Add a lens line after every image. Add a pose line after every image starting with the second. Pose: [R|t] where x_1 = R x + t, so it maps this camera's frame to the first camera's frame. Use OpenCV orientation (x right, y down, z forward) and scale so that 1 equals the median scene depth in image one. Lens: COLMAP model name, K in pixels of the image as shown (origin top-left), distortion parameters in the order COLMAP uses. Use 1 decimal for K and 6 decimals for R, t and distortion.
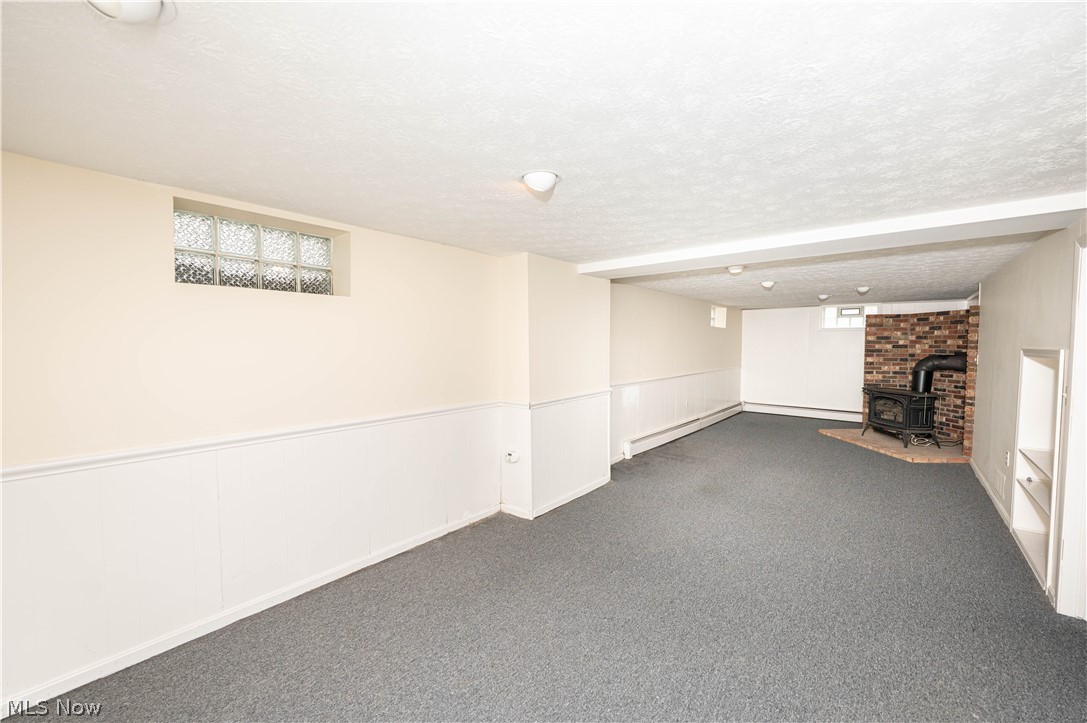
lens RADIAL K [[432.2, 0, 541.2], [0, 432.2, 361.8], [0, 0, 1]] dist [-0.002099, -0.000236]
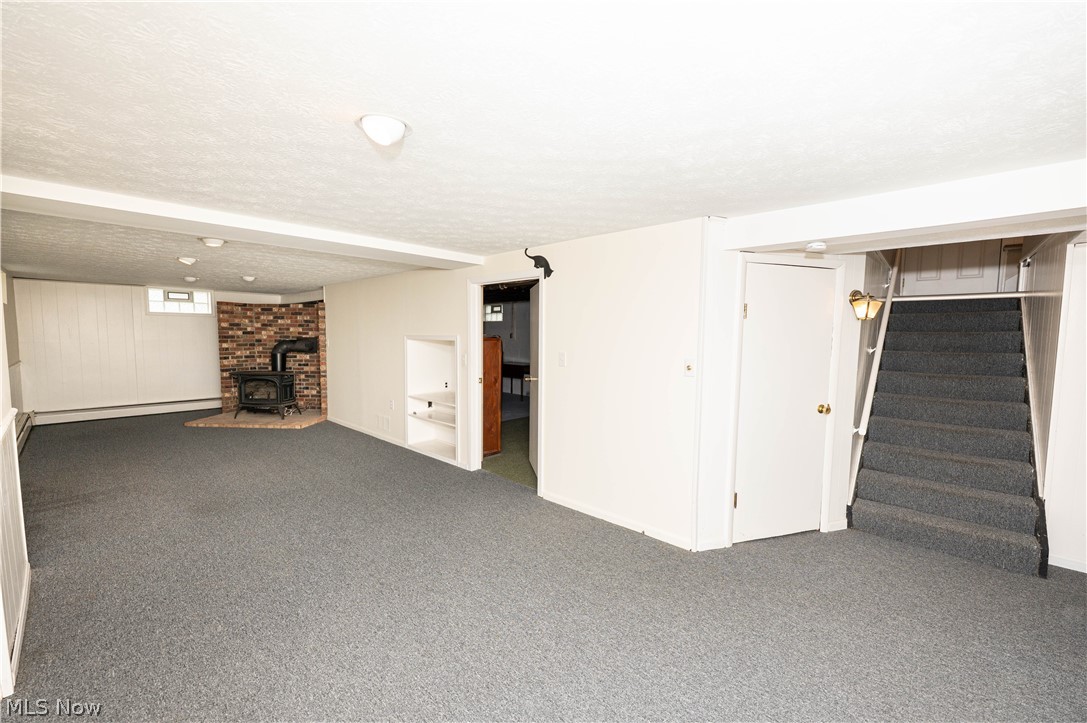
lens RADIAL K [[432.2, 0, 541.2], [0, 432.2, 361.8], [0, 0, 1]] dist [-0.002099, -0.000236]
pose [[0.049270, -0.067475, 0.996504, -0.247376], [0.033446, 0.997267, 0.065873, -0.009659], [-0.998225, 0.030084, 0.051392, 0.204588]]
